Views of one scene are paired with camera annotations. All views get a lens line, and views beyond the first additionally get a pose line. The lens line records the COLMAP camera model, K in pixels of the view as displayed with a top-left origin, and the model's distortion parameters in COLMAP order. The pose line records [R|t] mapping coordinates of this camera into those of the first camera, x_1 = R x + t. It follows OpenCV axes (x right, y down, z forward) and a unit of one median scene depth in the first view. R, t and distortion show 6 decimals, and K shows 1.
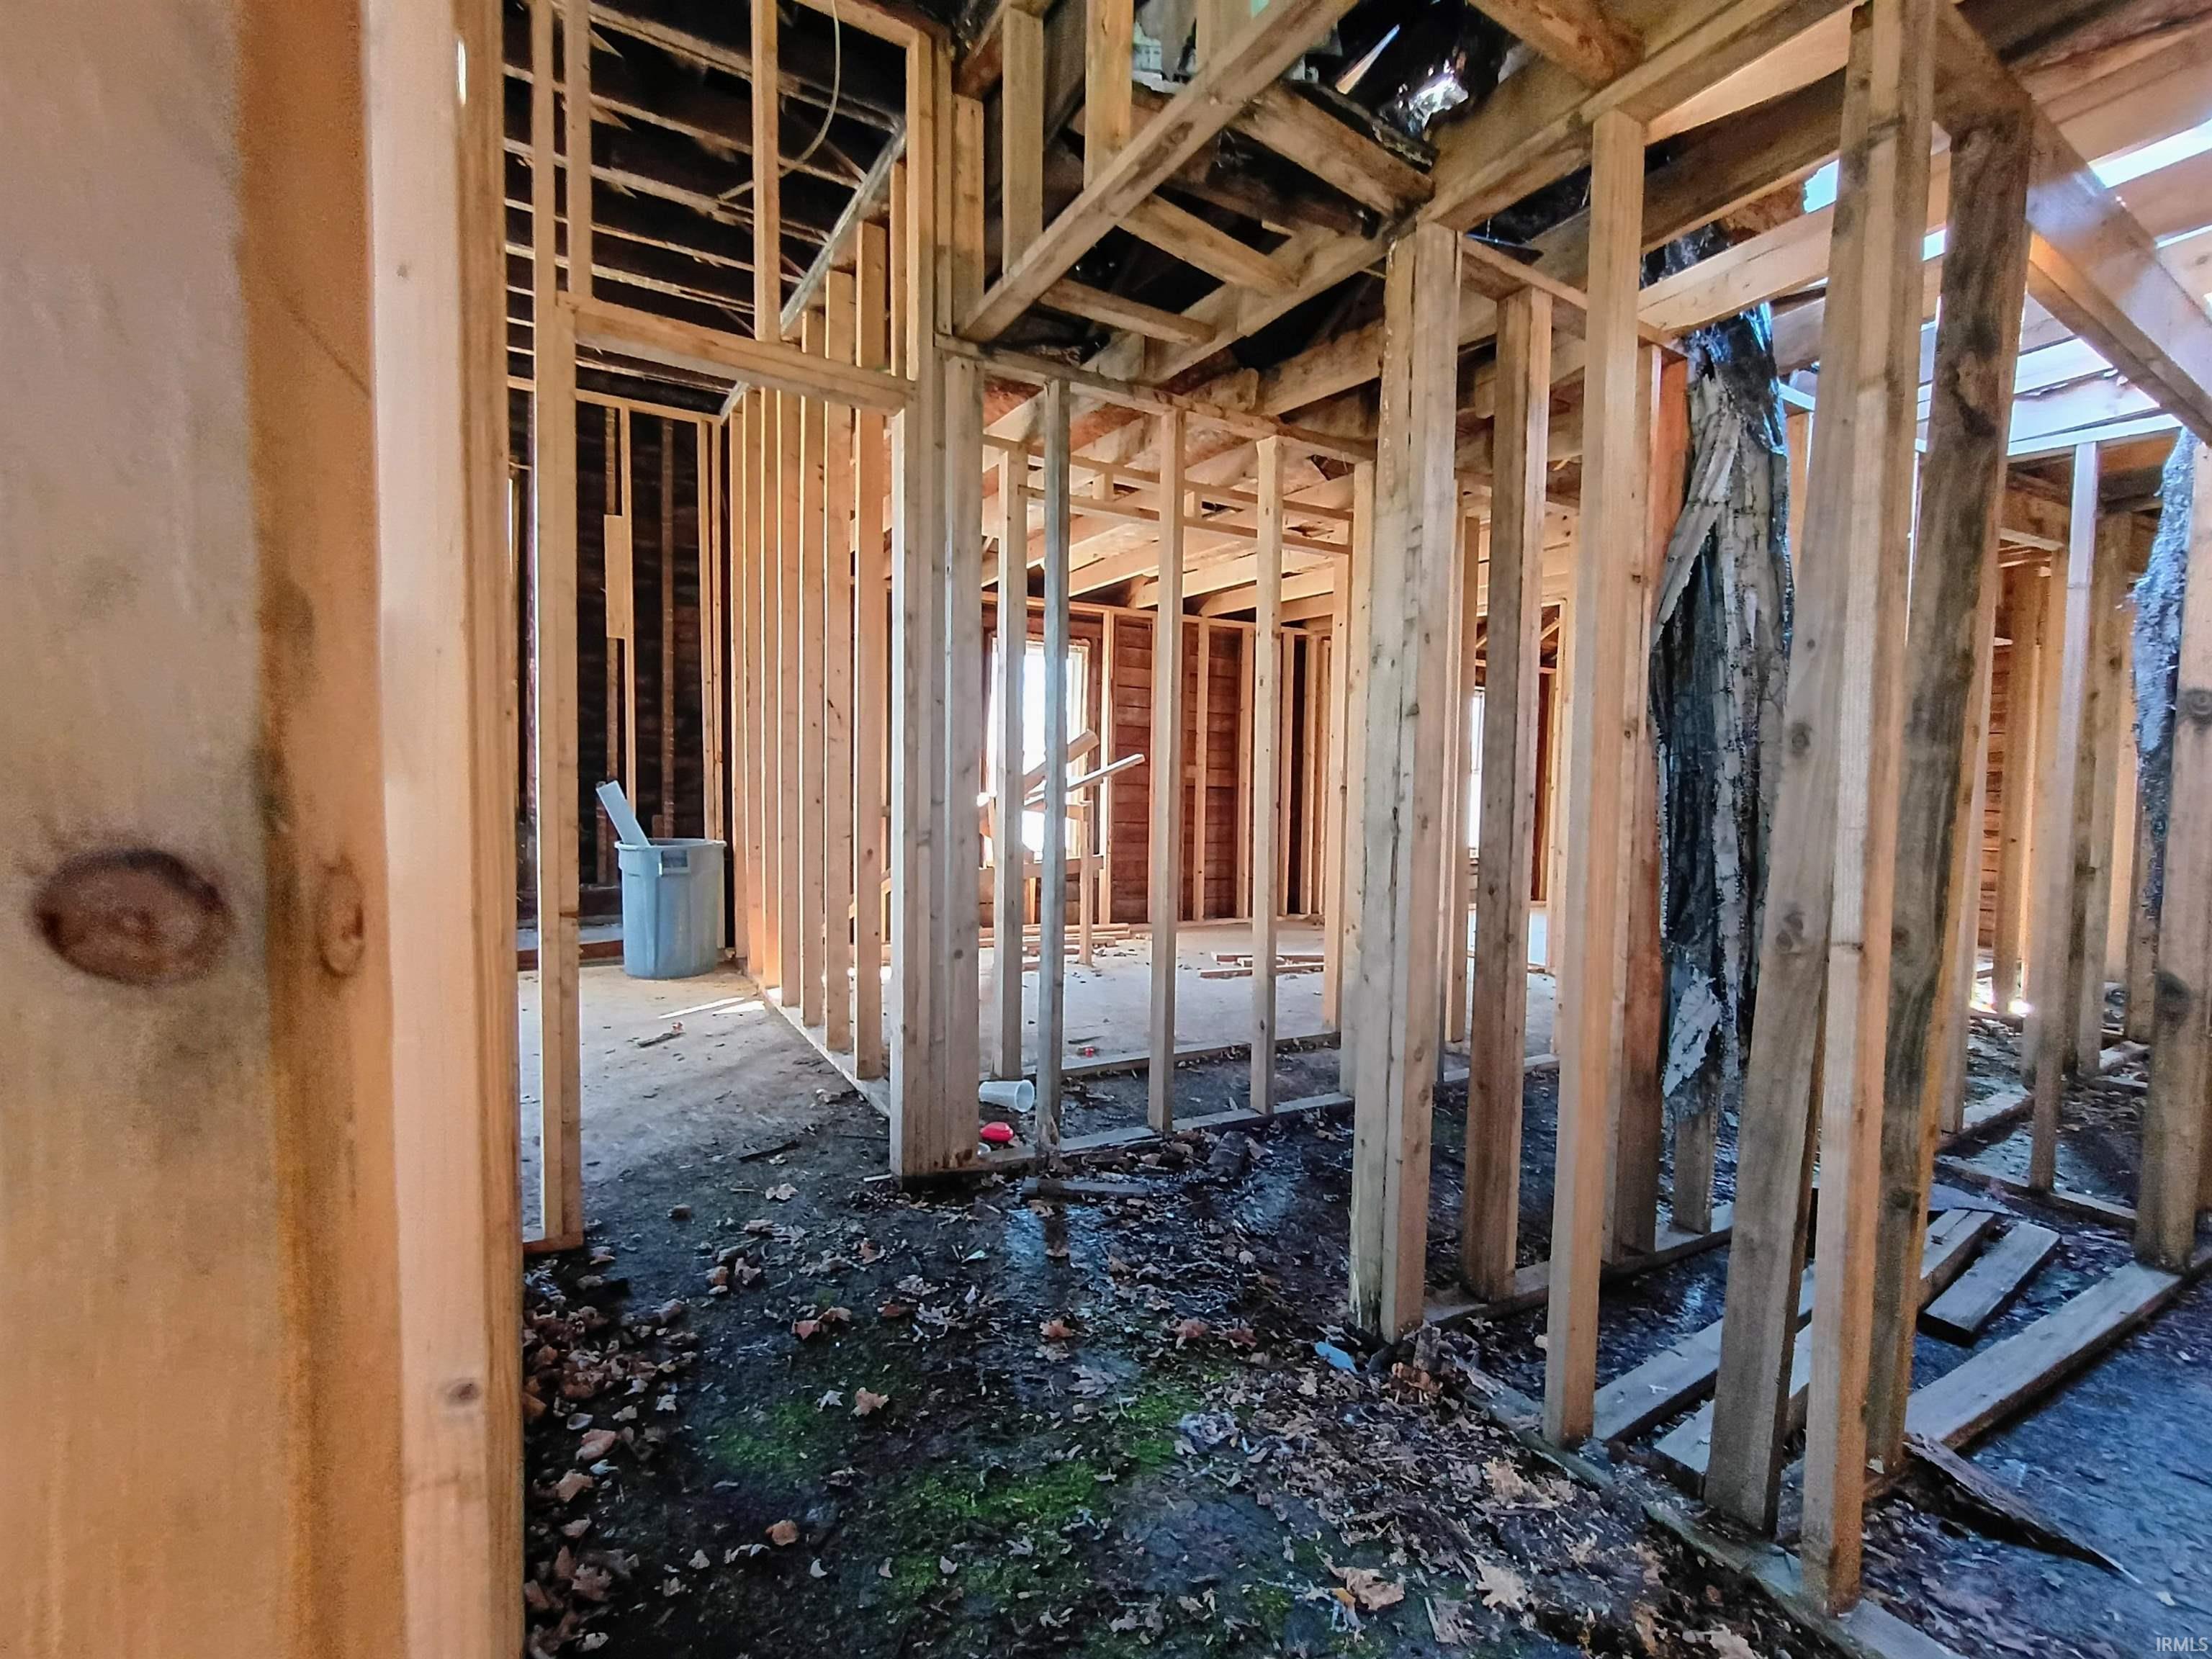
lens RADIAL K [[1010.7, 0, 1113.6], [0, 1010.7, 819.8], [0, 0, 1]] dist [-0.014422, 0.007437]
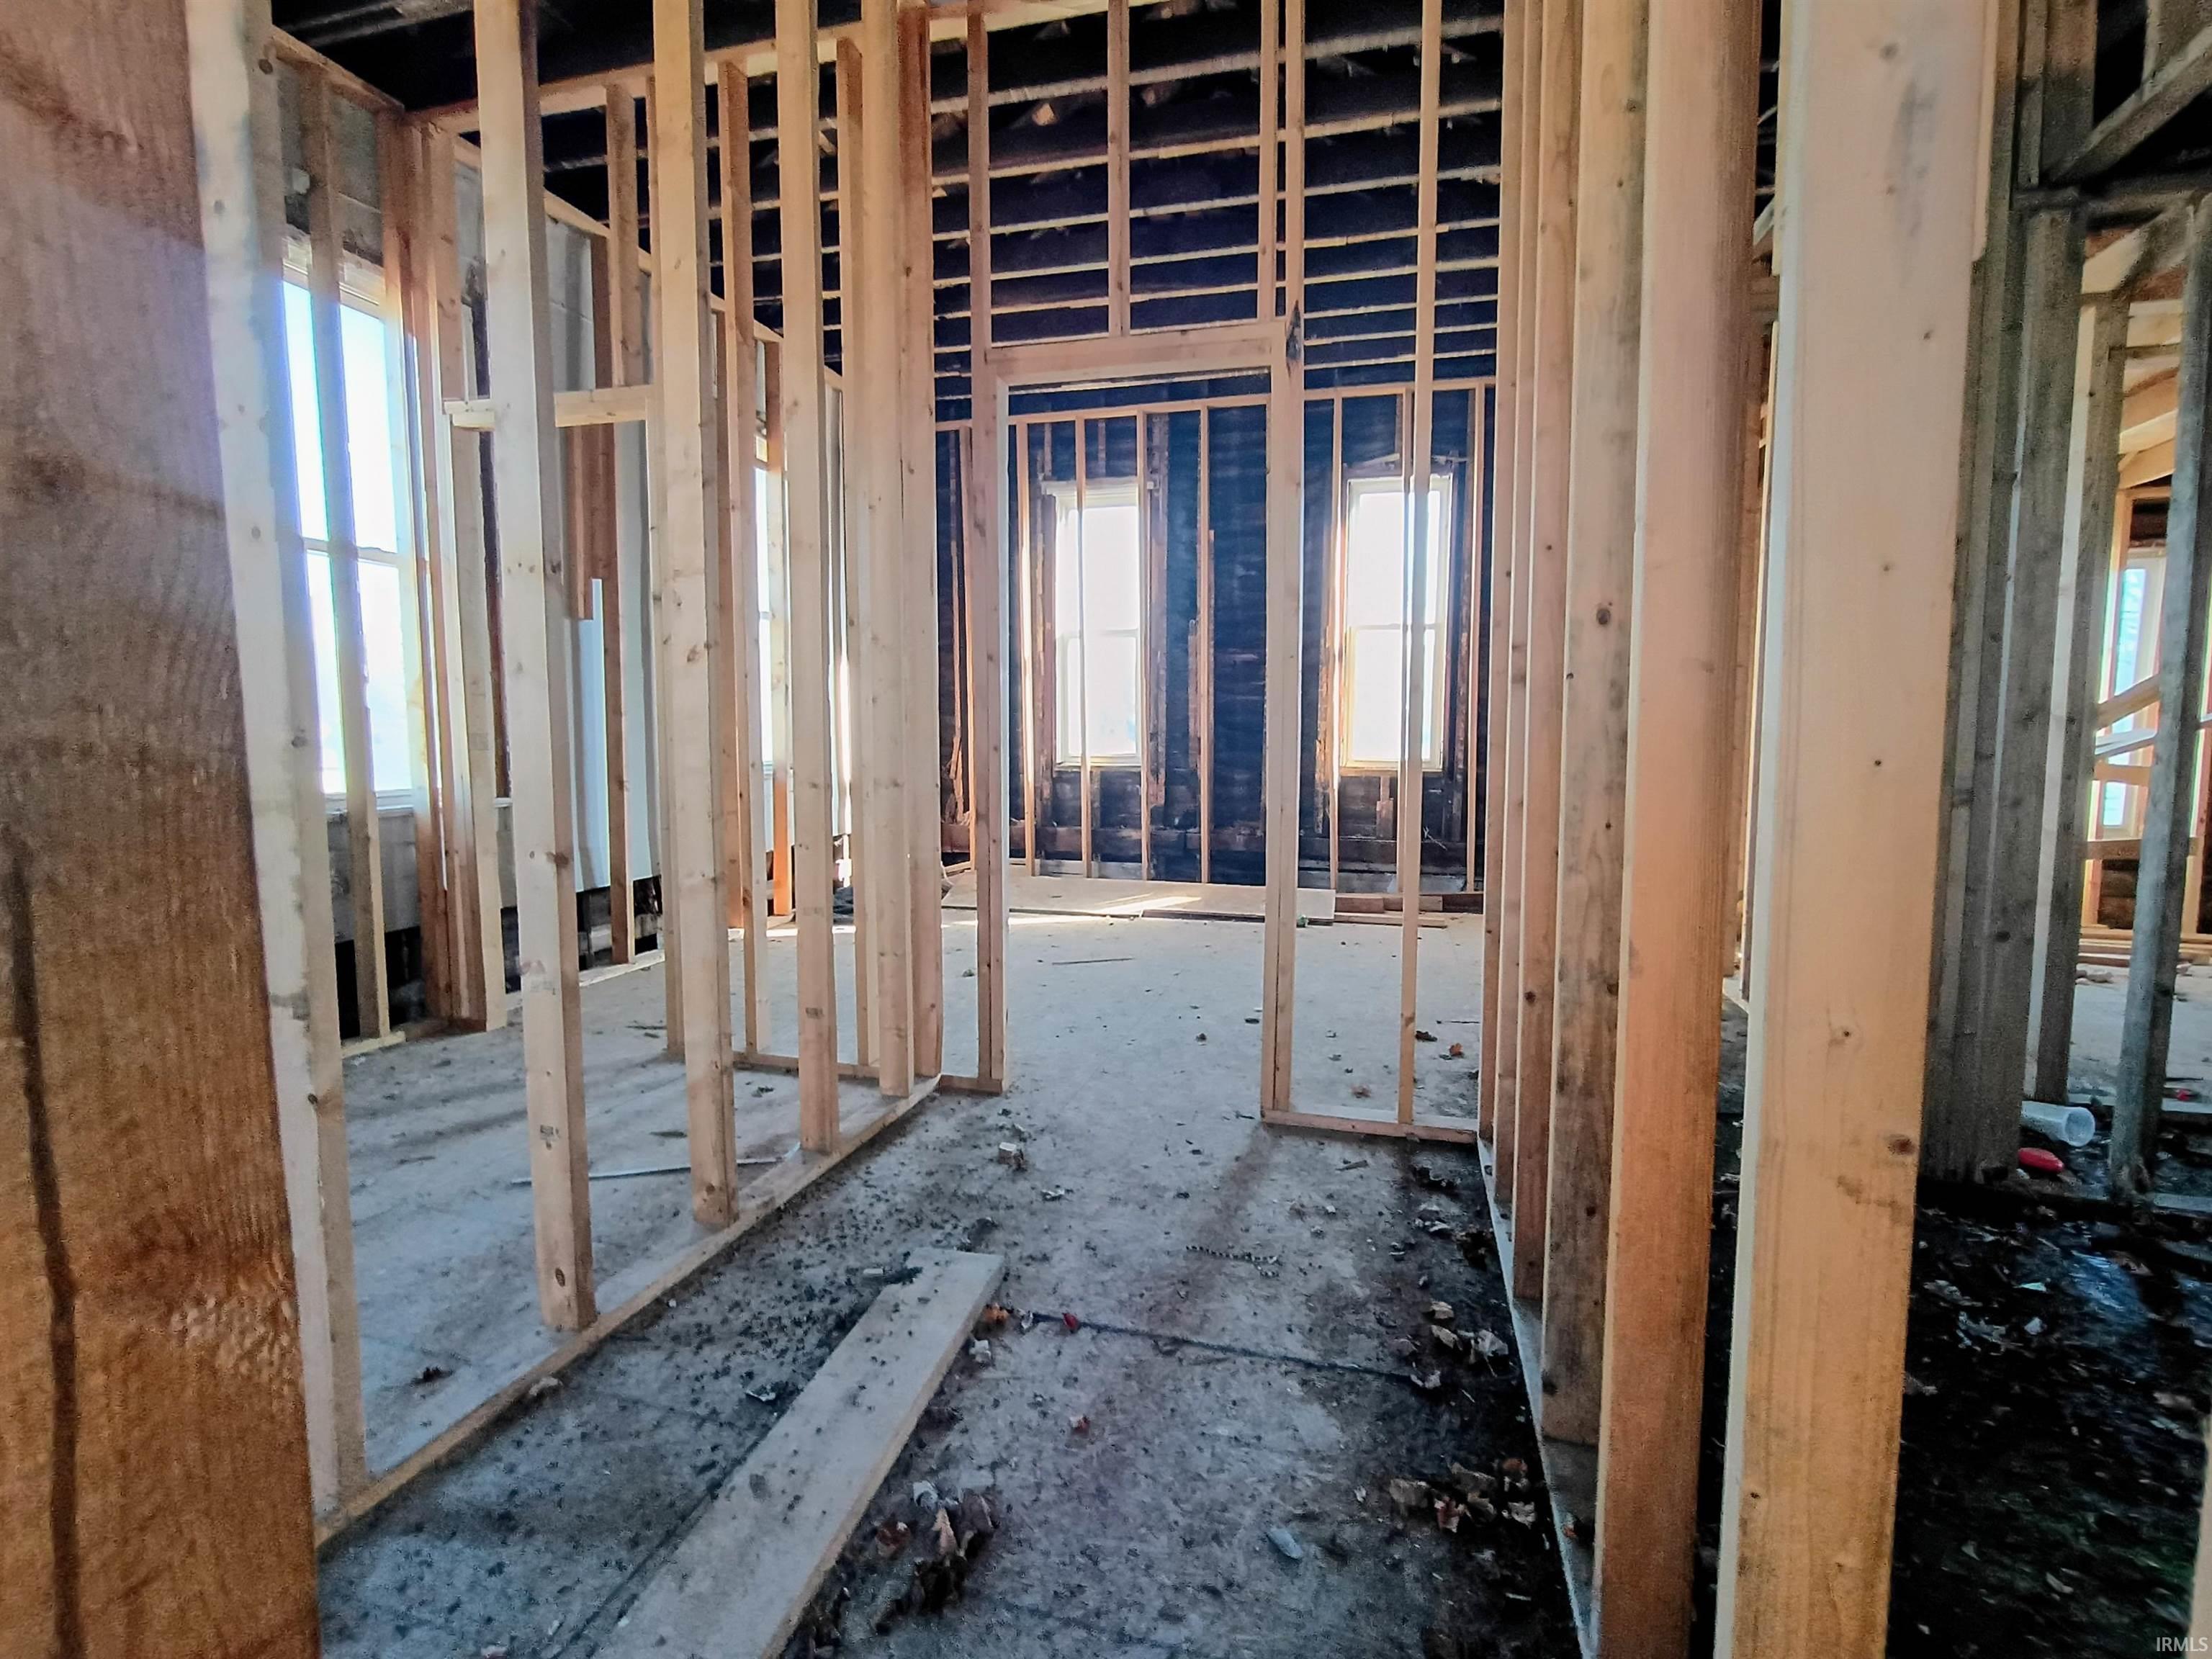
lens RADIAL K [[1016.8, 0, 1117.9], [0, 1016.8, 831.1], [0, 0, 1]] dist [-0.002117, 0.001363]
pose [[0.698761, 0.043920, -0.714006, -0.077664], [-0.012712, 0.998718, 0.048992, 0.014519], [0.715243, -0.025158, 0.698423, -0.139594]]
